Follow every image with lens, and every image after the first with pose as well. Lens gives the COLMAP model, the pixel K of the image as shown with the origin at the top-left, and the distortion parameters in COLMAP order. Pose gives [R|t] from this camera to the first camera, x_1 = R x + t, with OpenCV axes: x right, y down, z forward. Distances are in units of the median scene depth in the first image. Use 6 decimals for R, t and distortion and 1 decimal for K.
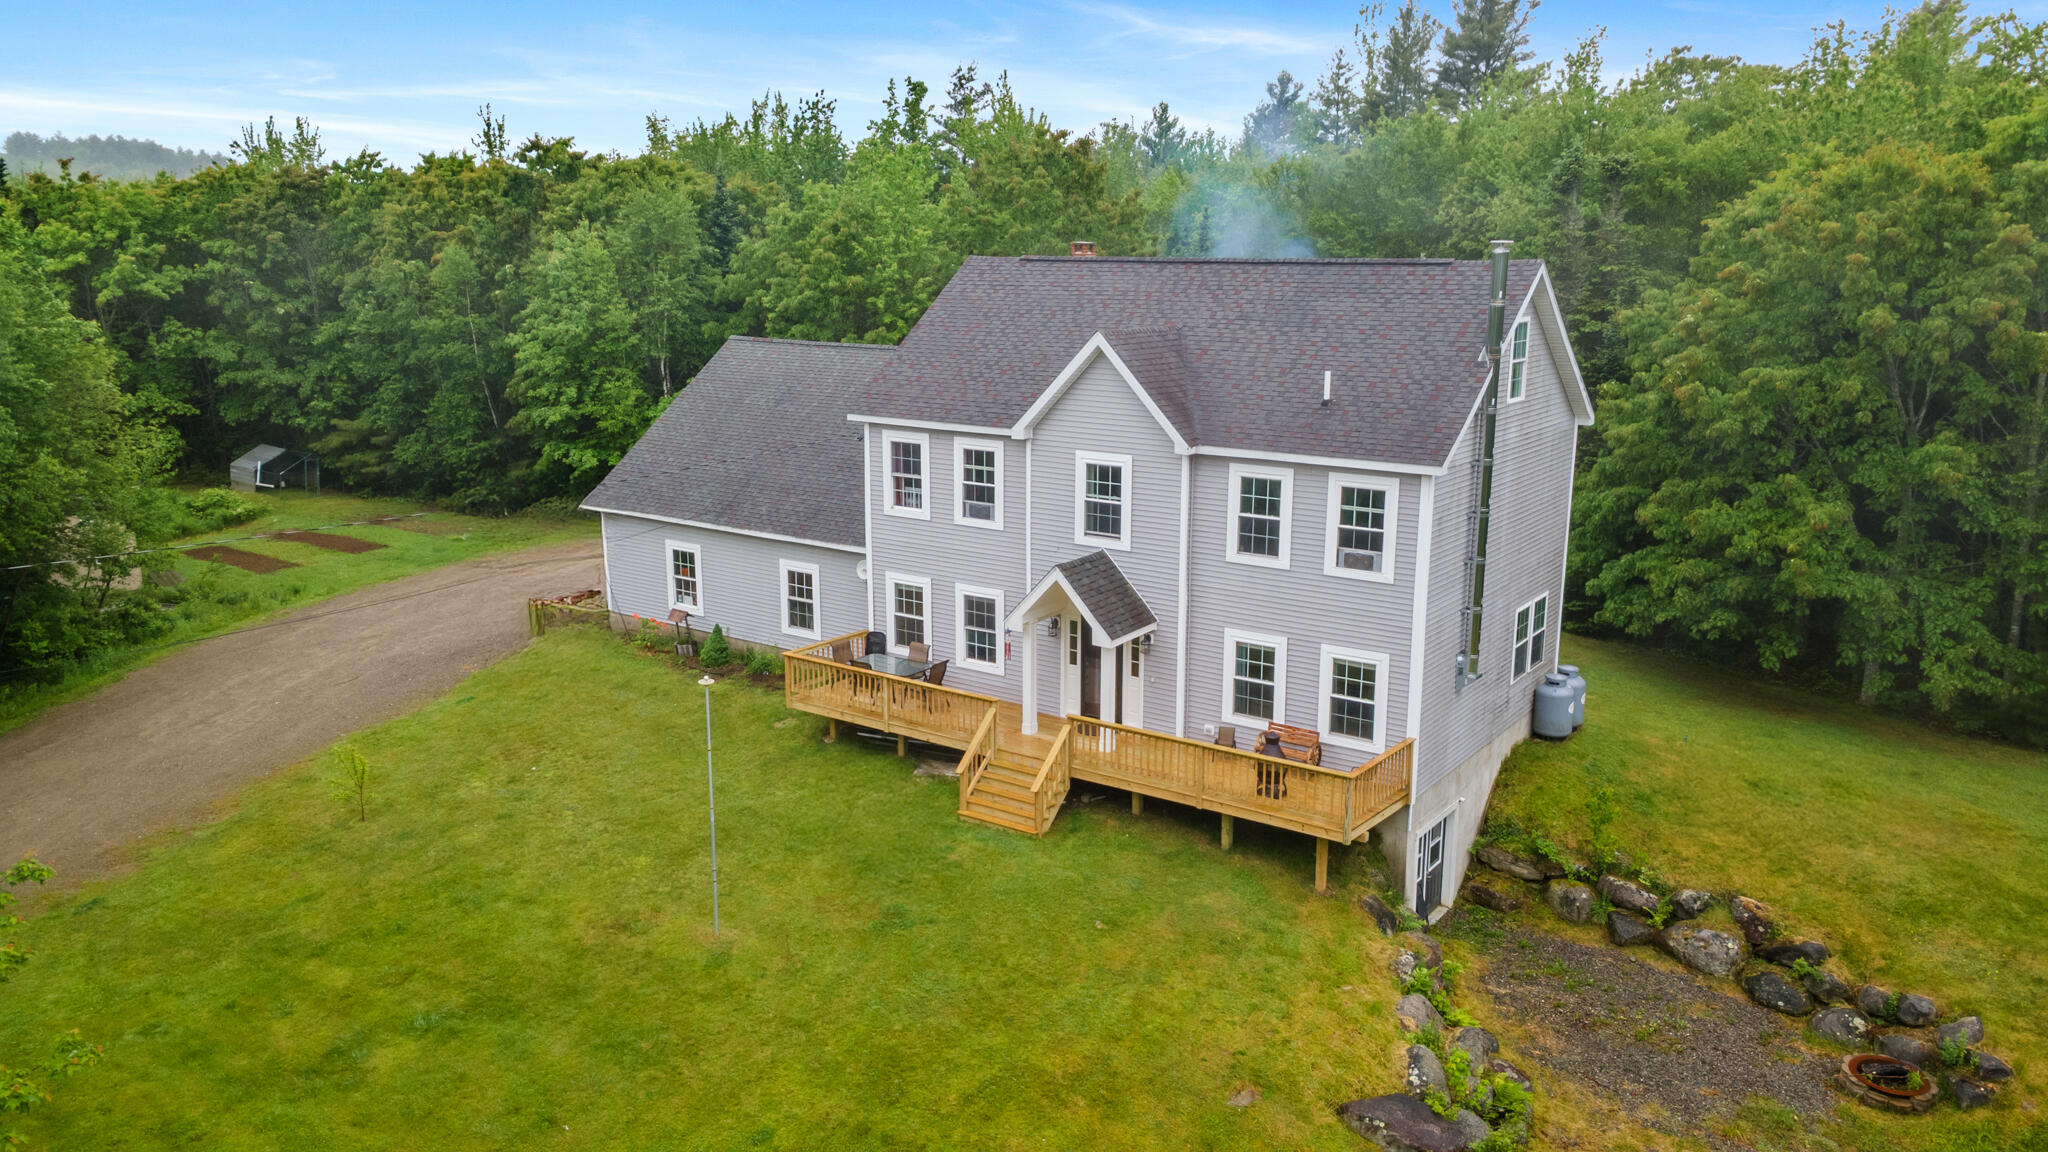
lens RADIAL K [[1538.4, 0, 1024.0], [0, 1538.4, 576.0], [0, 0, 1]] dist [0.057760, -0.002834]
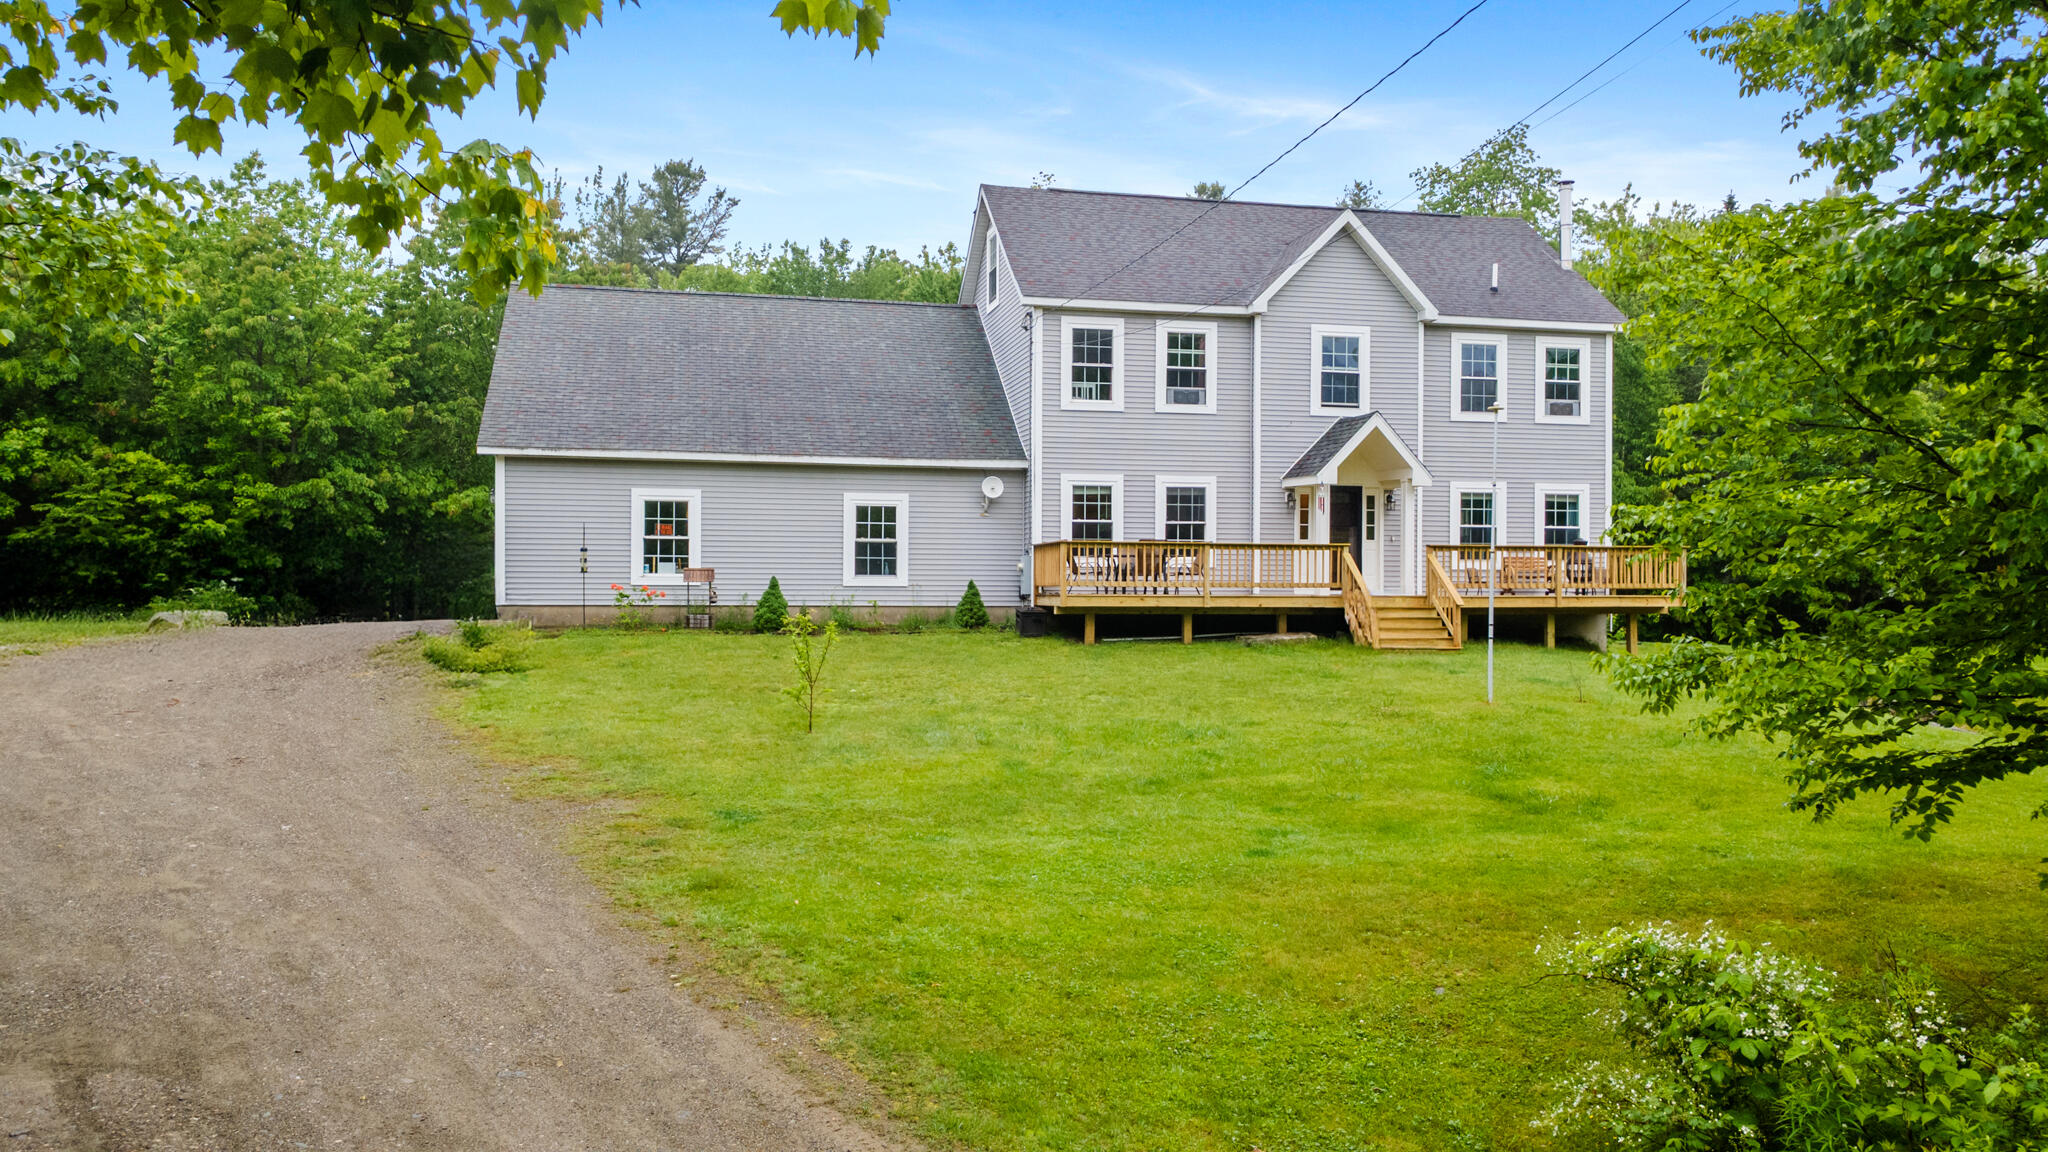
lens RADIAL K [[1538.4, 0, 1024.0], [0, 1538.4, 576.0], [0, 0, 1]] dist [0.057760, -0.002834]
pose [[0.654085, 0.005458, 0.756401, -0.837113], [0.159272, 0.976562, -0.144774, 0.194528], [-0.739463, 0.215168, 0.637885, 0.481762]]
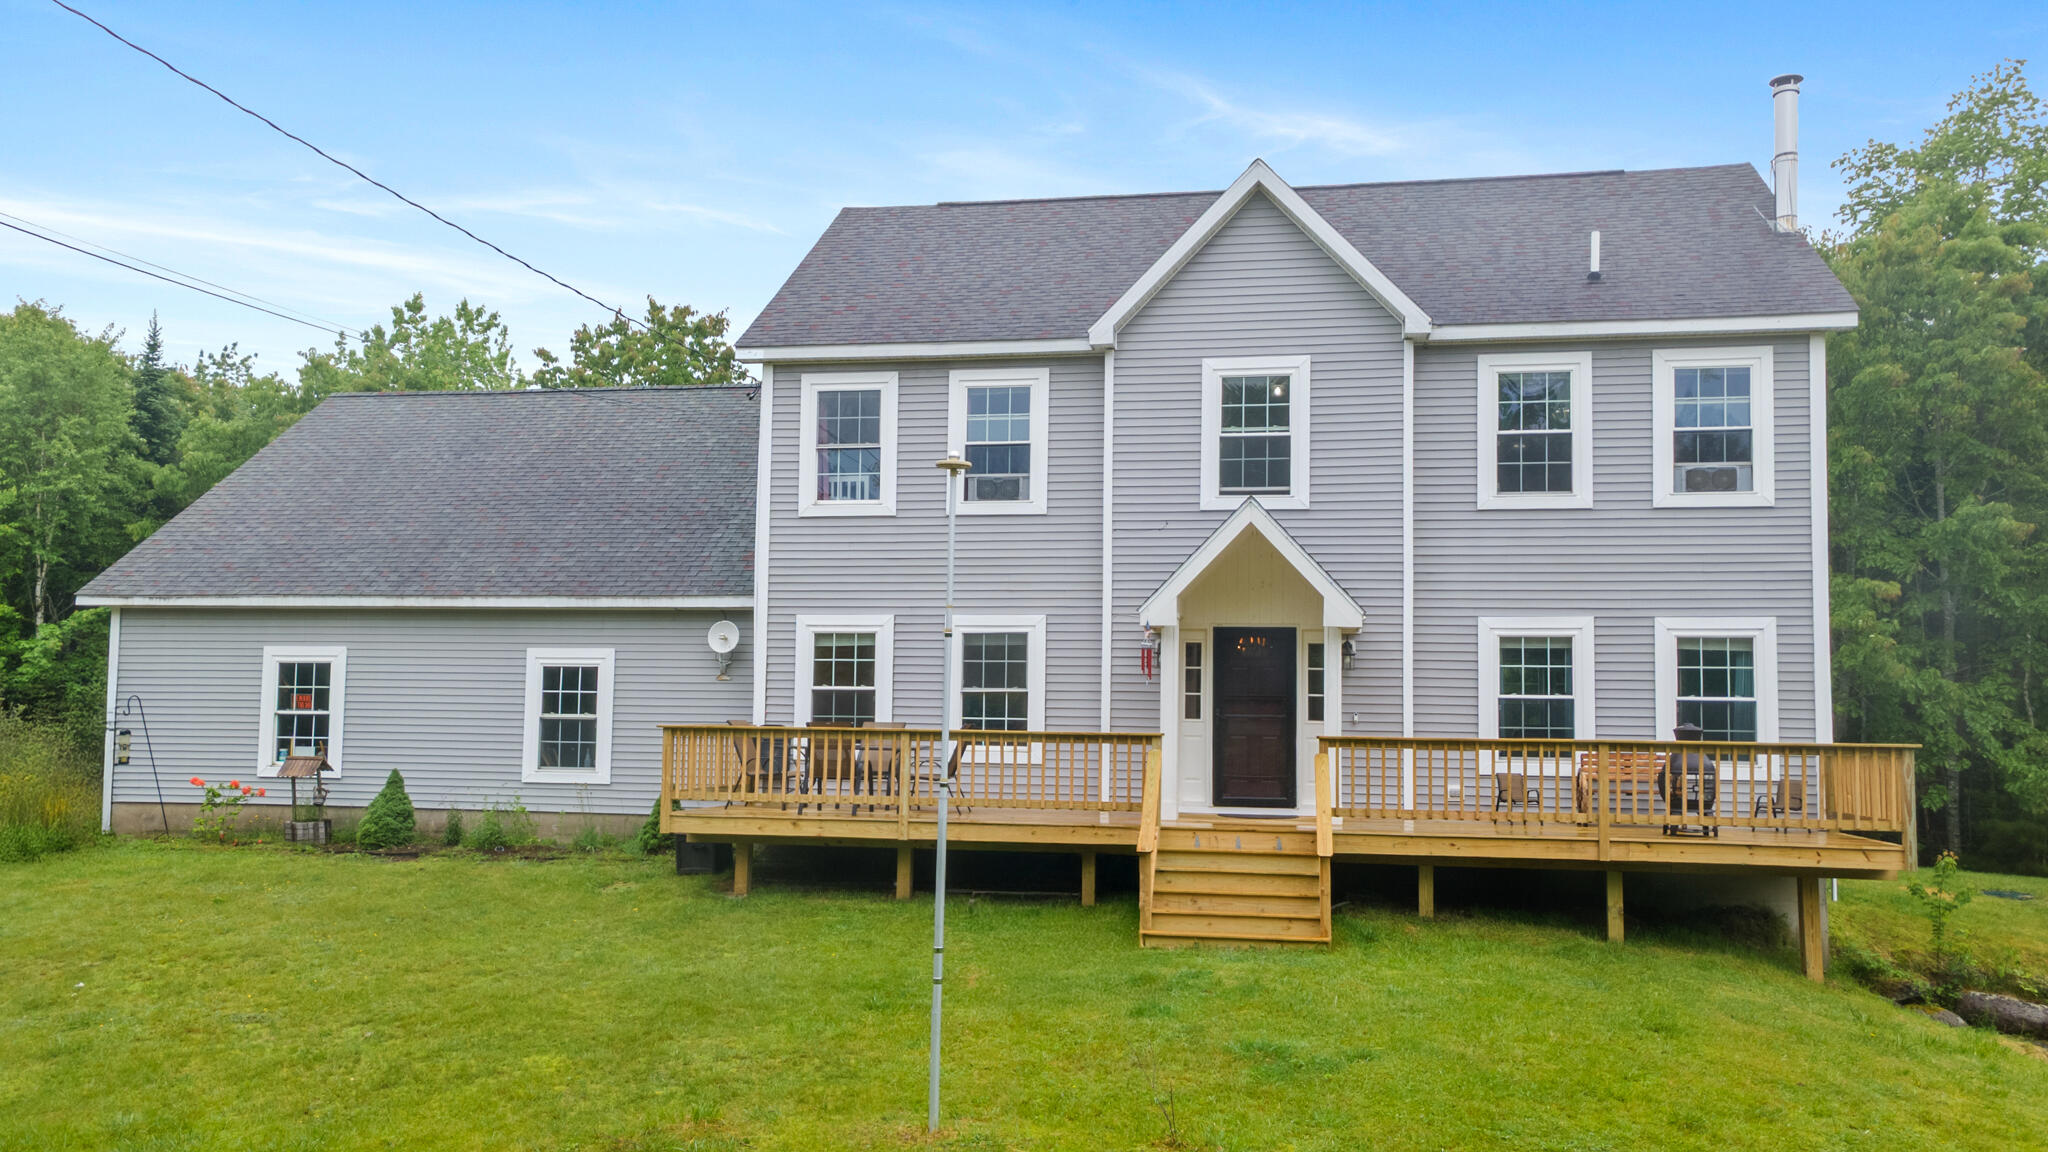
lens RADIAL K [[1563.3, 0, 1028.4], [0, 1563.3, 599.5], [0, 0, 1]] dist [0.044014, -0.002449]
pose [[0.904313, 0.044206, 0.424575, -0.279569], [0.078677, 0.960323, -0.267563, 0.167054], [-0.419557, 0.275365, 0.864954, 0.476147]]
